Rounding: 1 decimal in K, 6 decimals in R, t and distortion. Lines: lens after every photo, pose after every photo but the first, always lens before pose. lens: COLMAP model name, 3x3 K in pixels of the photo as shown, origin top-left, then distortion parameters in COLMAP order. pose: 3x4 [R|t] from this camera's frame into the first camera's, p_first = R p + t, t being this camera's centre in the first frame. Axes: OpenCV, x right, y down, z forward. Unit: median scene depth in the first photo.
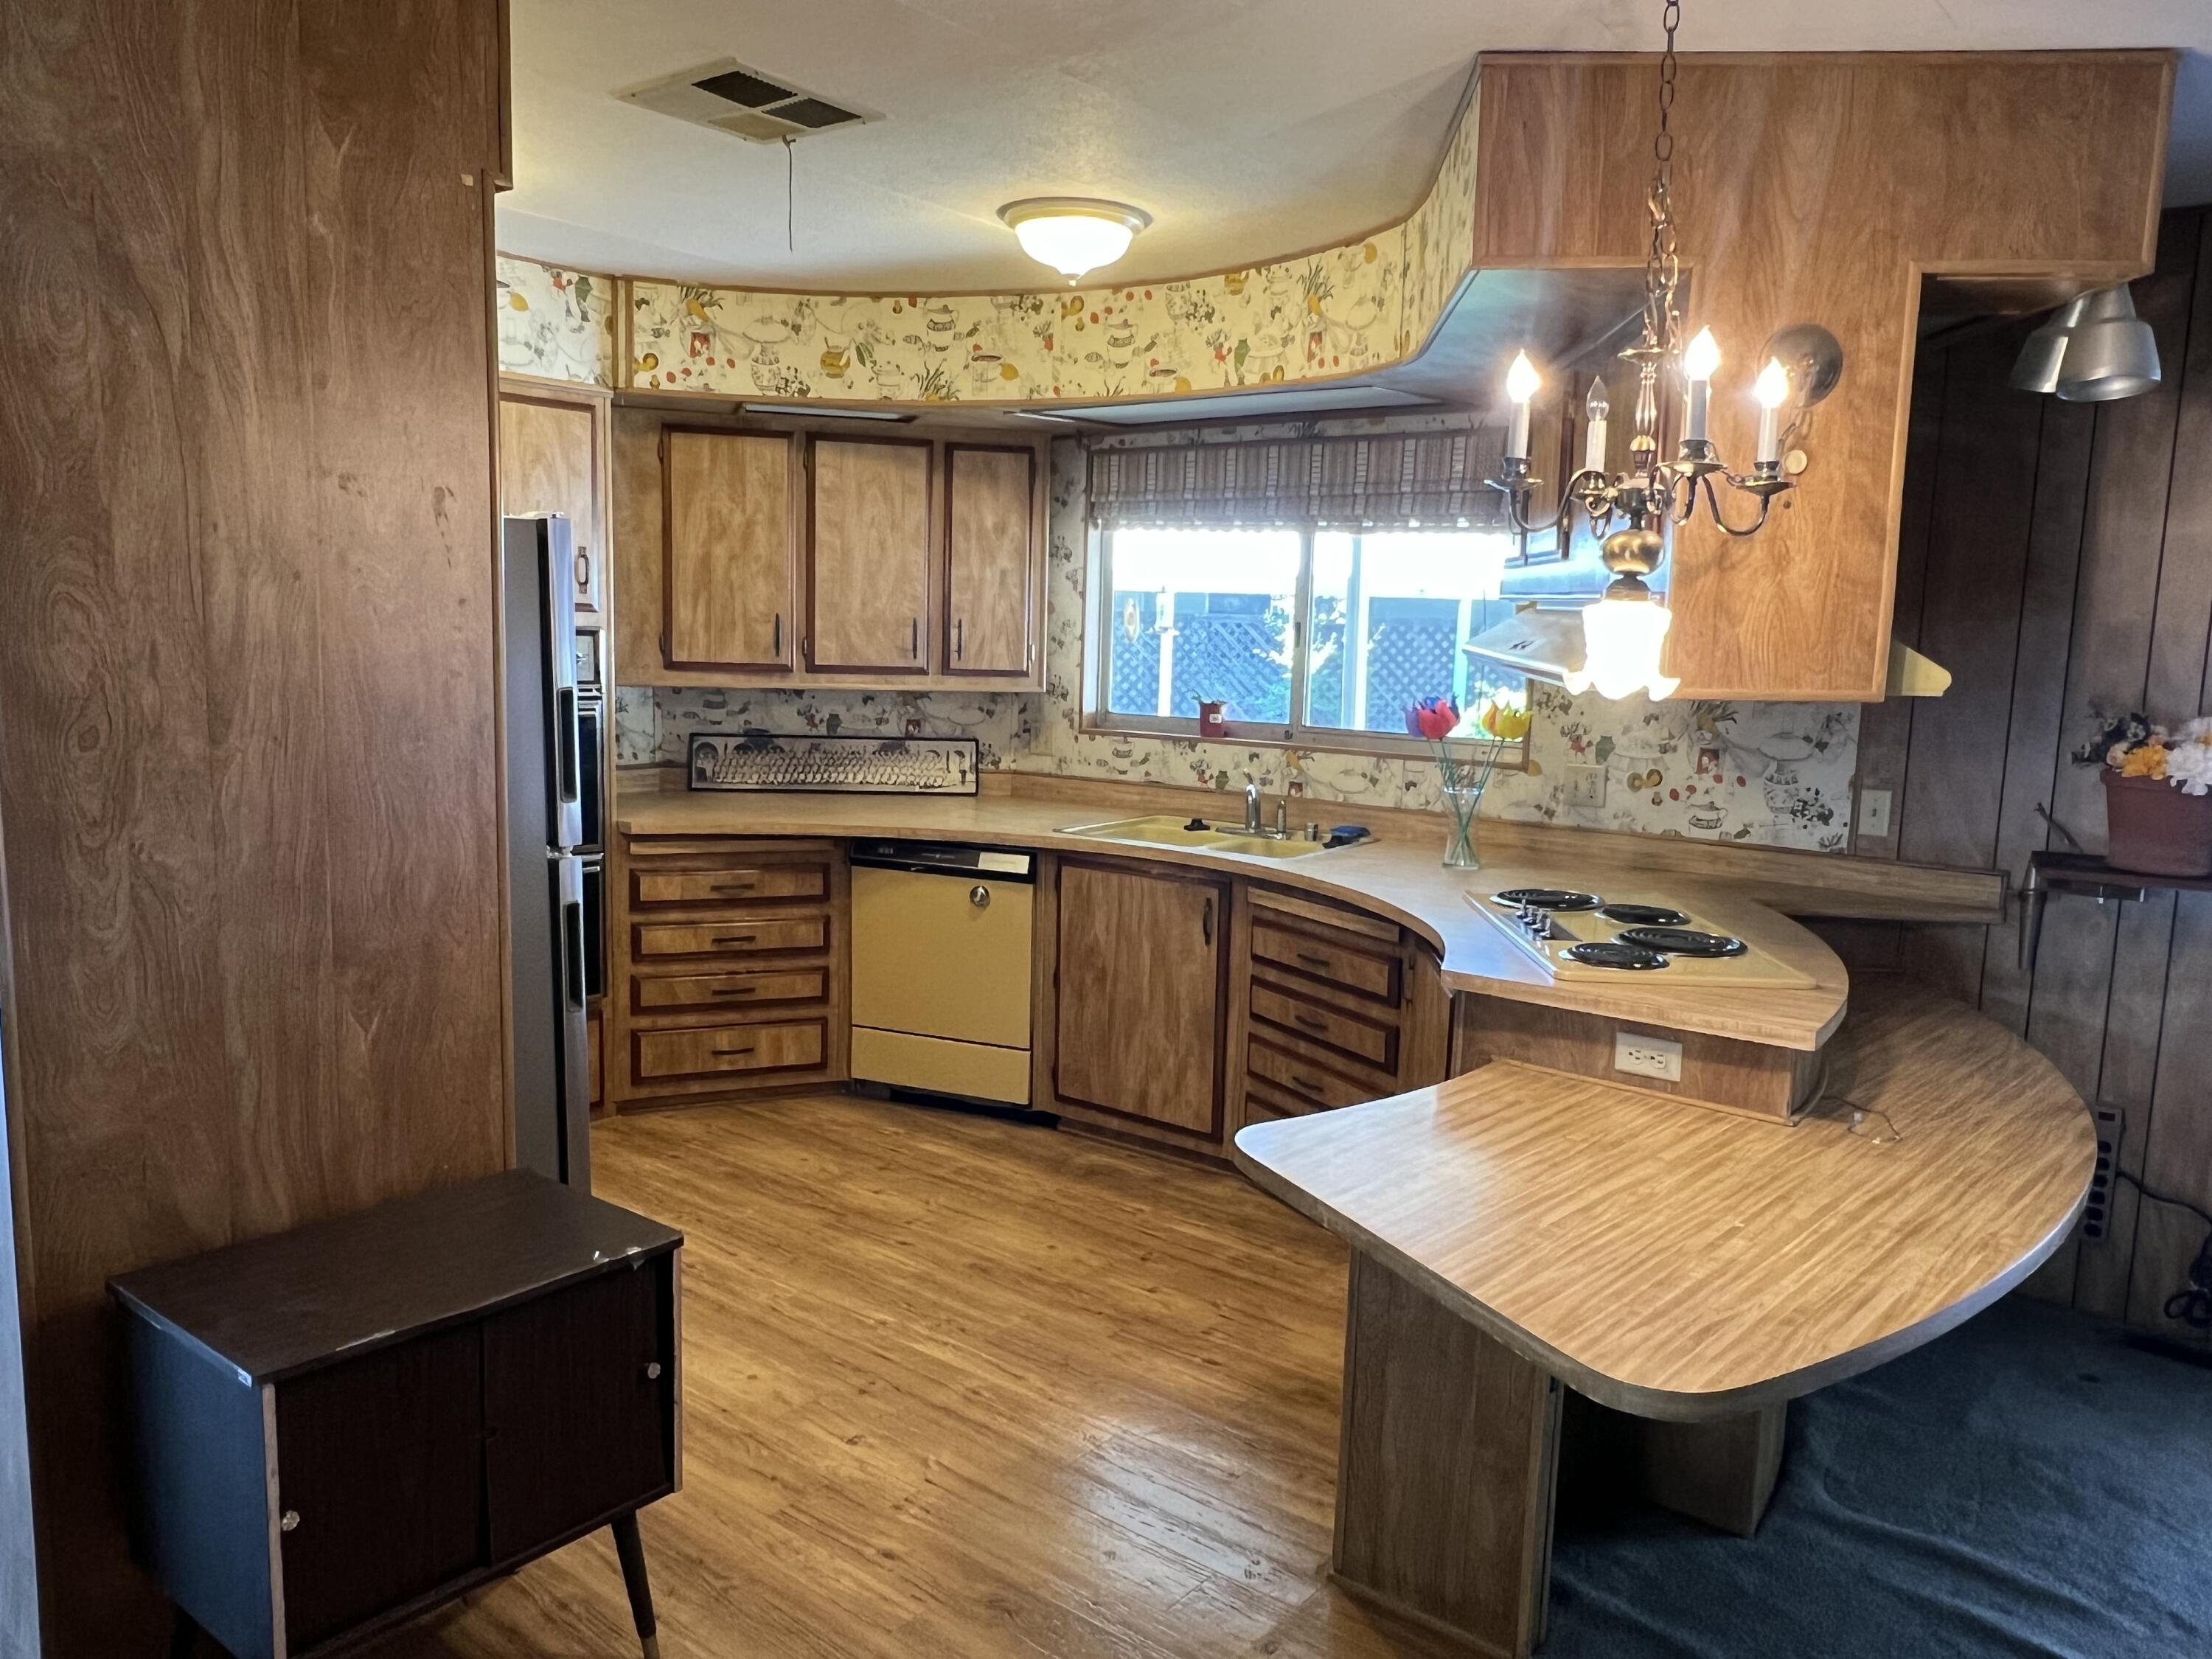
lens RADIAL K [[1581.0, 0, 1082.9], [0, 1581.0, 848.4], [0, 0, 1]] dist [-0.001525, -0.006141]
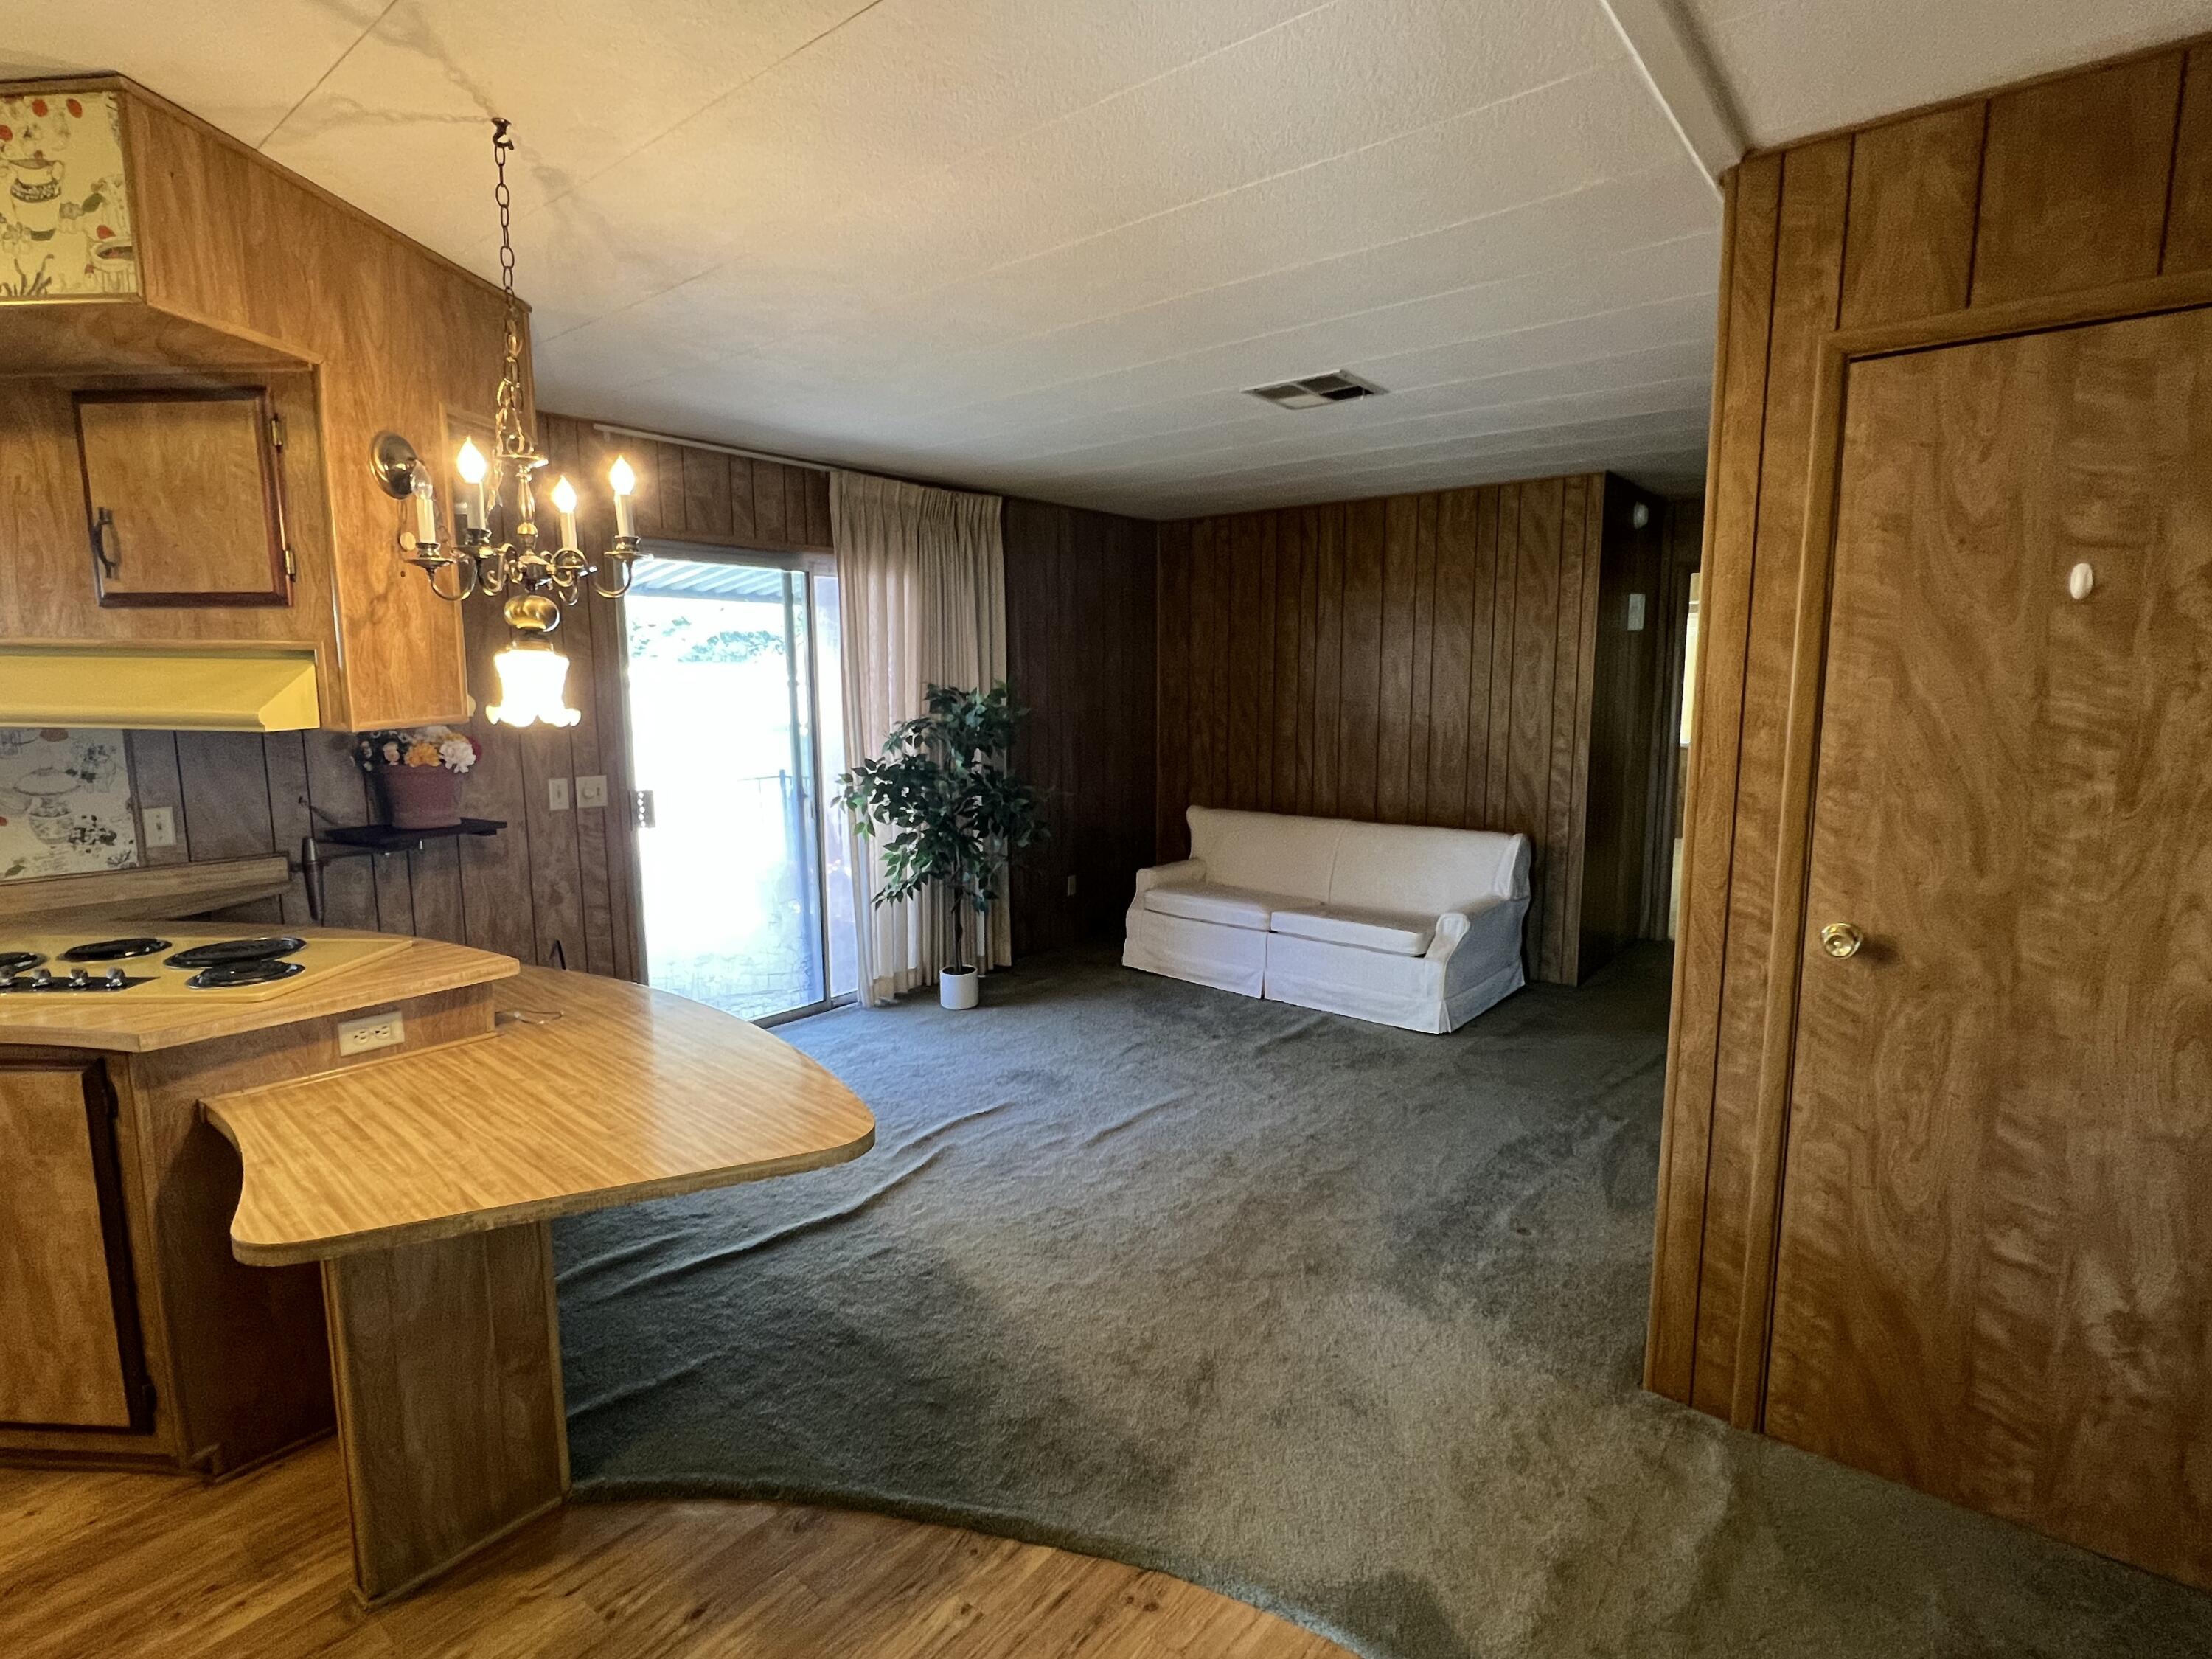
lens RADIAL K [[1103.3, 0, 1094.1], [0, 1103.3, 831.1], [0, 0, 1]] dist [-0.002499, 0.000633]
pose [[-0.007528, -0.163697, 0.986482, -0.262628], [0.147566, 0.975527, 0.163006, -0.042593], [-0.989024, 0.146798, 0.016812, 0.255467]]
